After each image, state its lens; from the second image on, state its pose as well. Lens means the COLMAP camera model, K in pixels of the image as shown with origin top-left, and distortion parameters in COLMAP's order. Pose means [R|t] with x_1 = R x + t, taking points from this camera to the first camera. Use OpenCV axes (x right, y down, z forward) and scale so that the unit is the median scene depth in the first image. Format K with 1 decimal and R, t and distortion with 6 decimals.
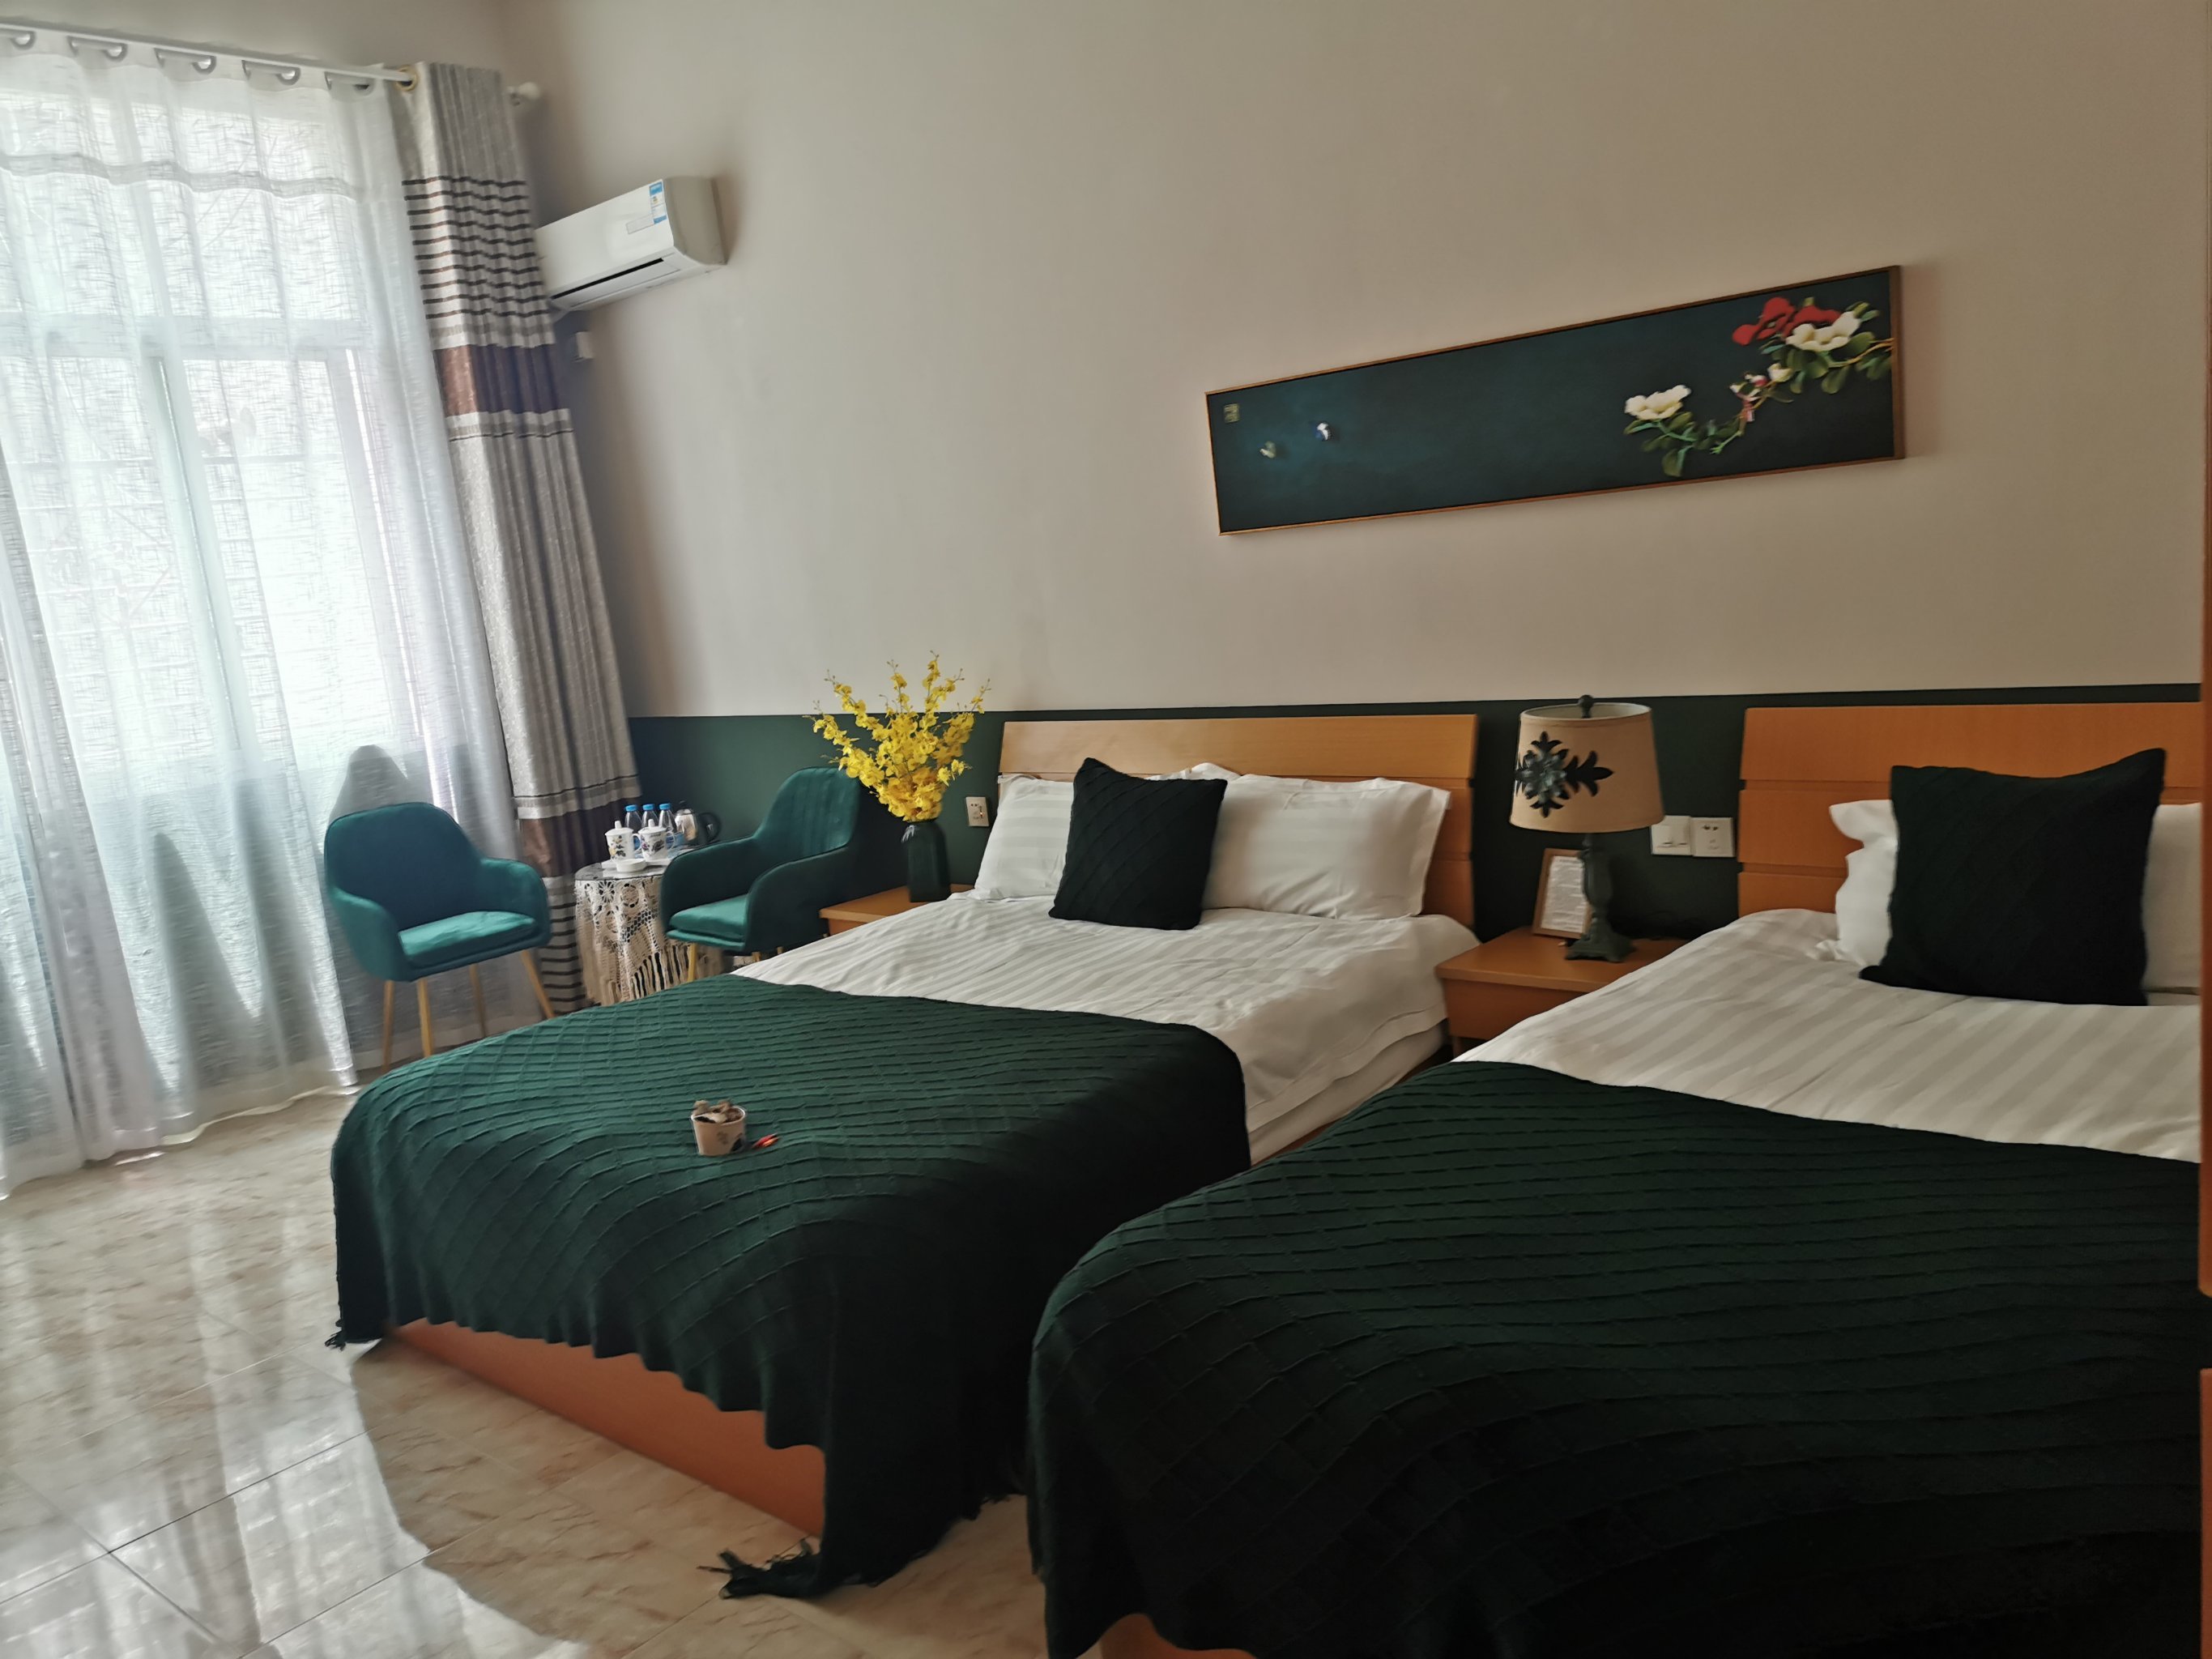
lens RADIAL K [[1702.7, 0, 1102.8], [0, 1702.7, 823.9], [0, 0, 1]] dist [0.010071, -0.002114]
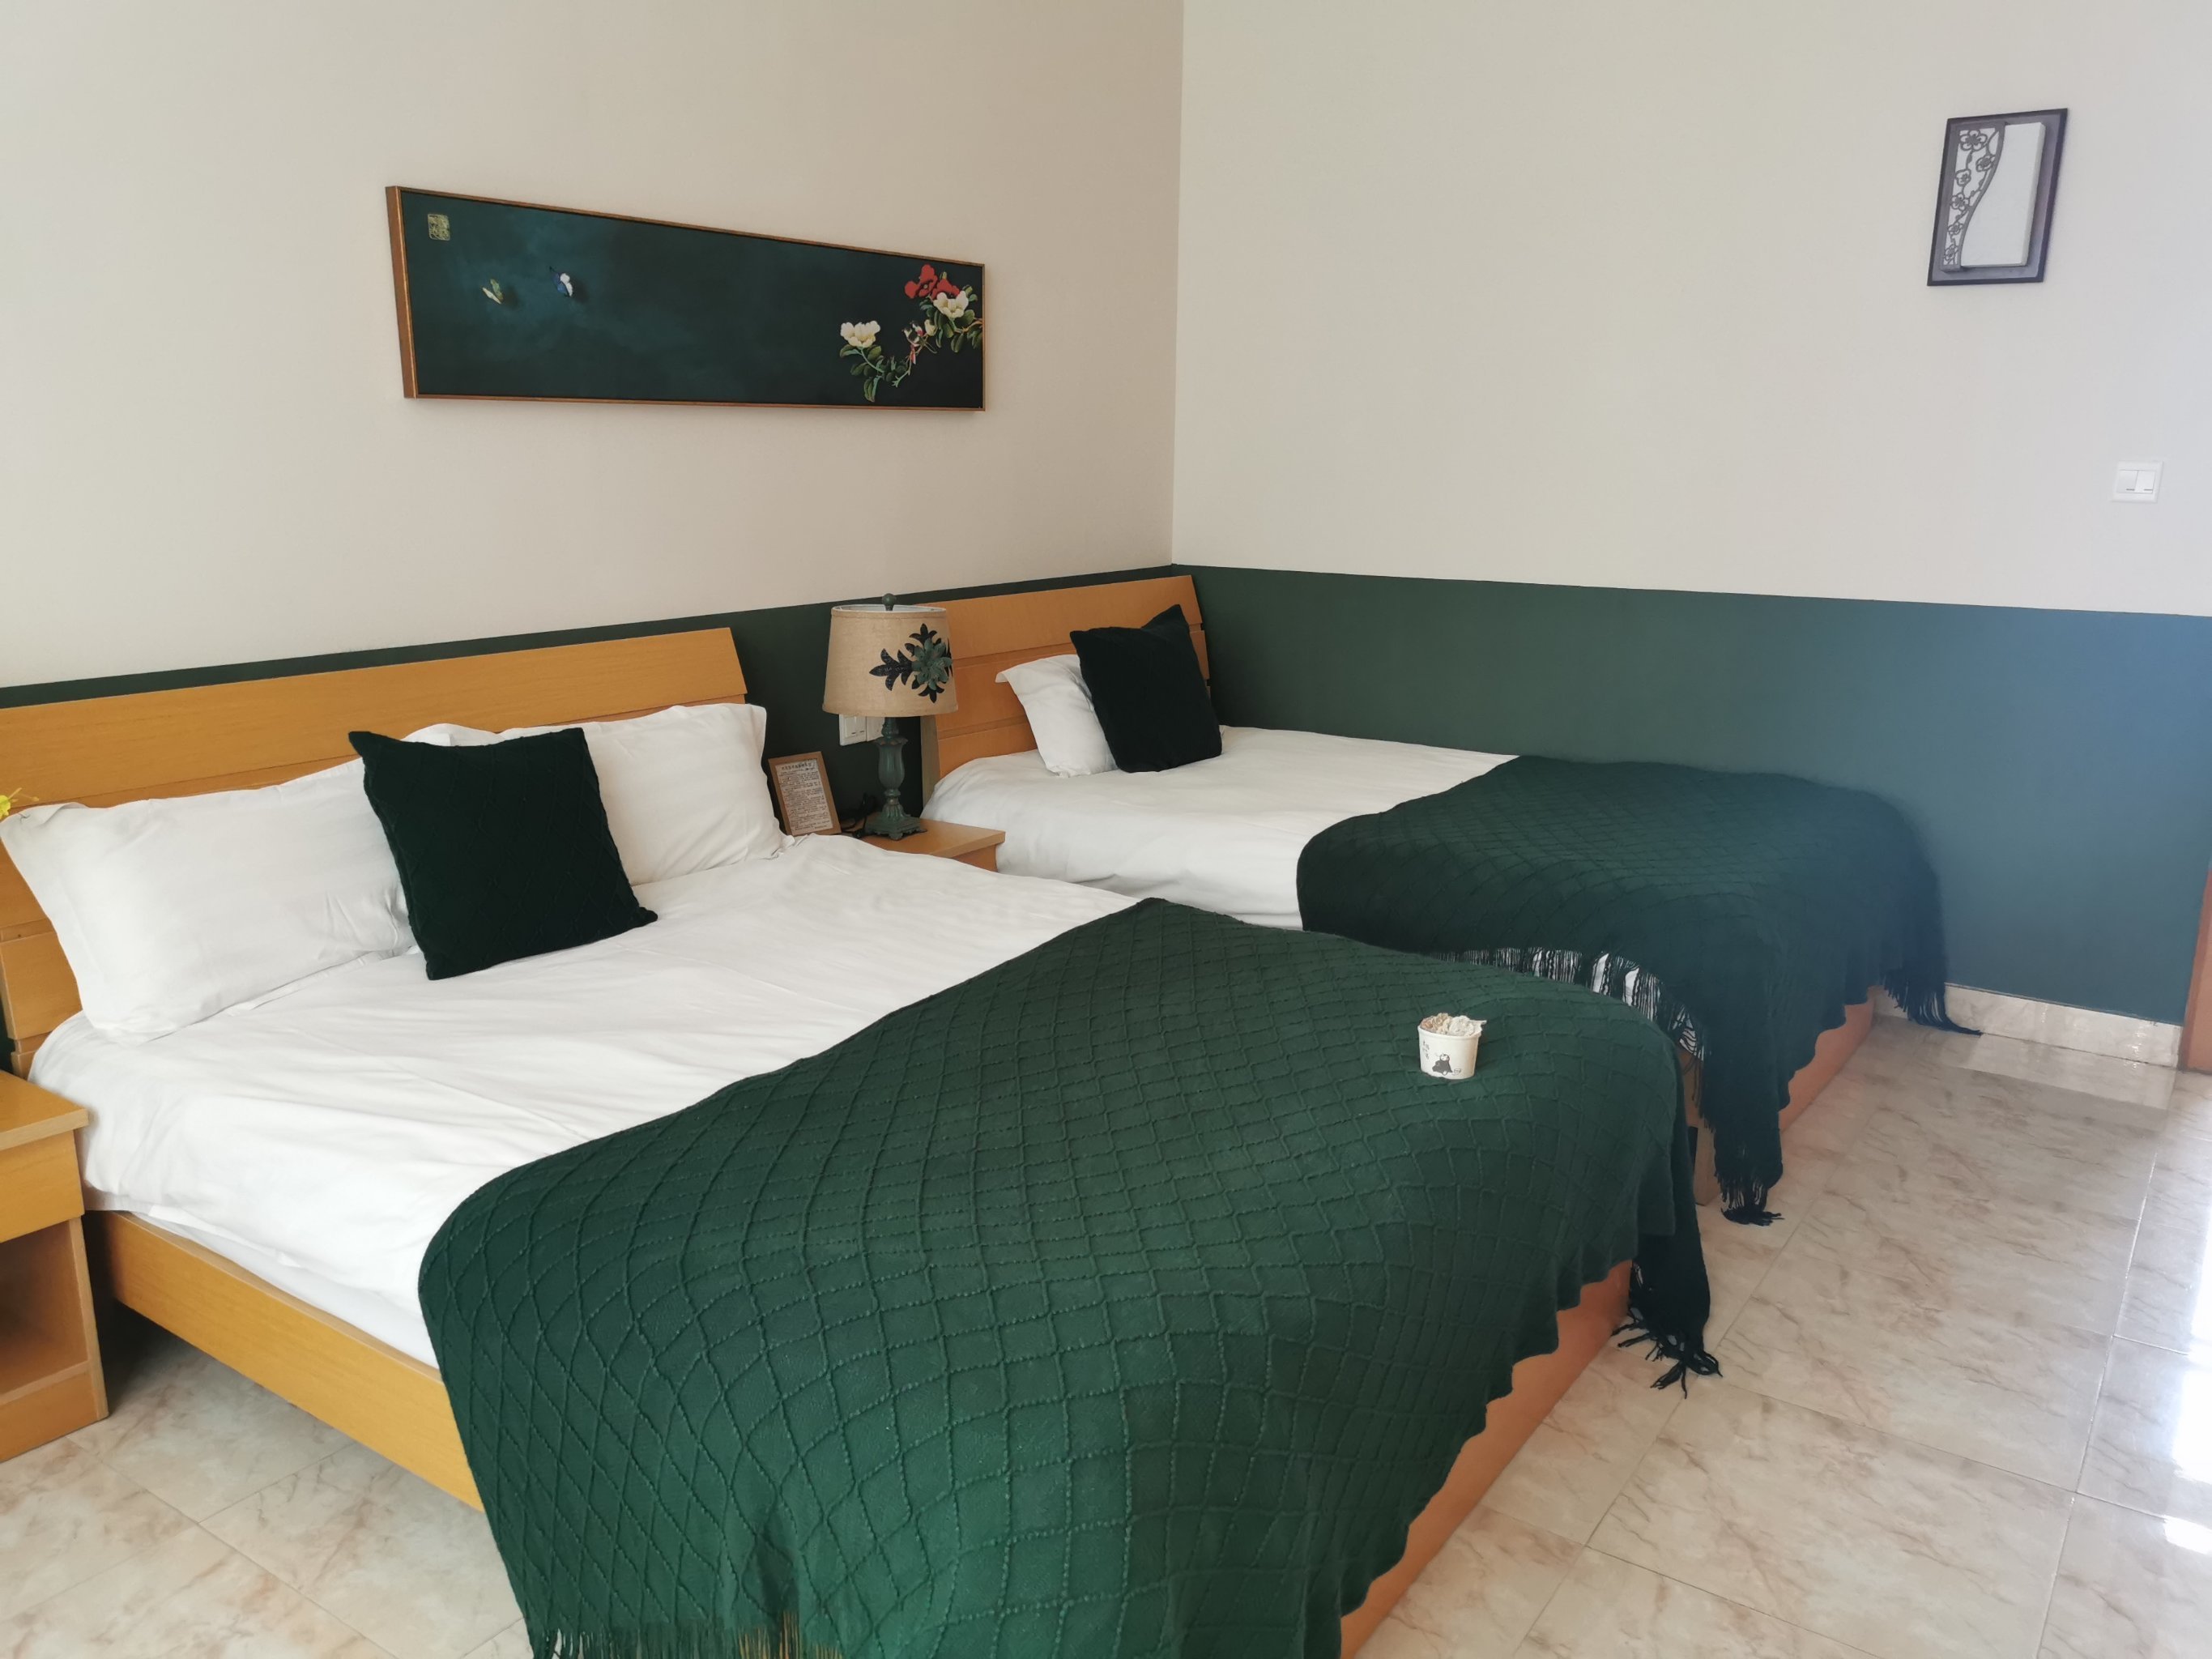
lens RADIAL K [[1702.7, 0, 1102.2], [0, 1702.7, 836.8], [0, 0, 1]] dist [0.010071, -0.002114]
pose [[-0.125818, -0.122592, 0.984450, -0.853524], [0.165614, 0.975814, 0.142683, -0.058658], [-0.978132, 0.180990, -0.102473, 1.041452]]
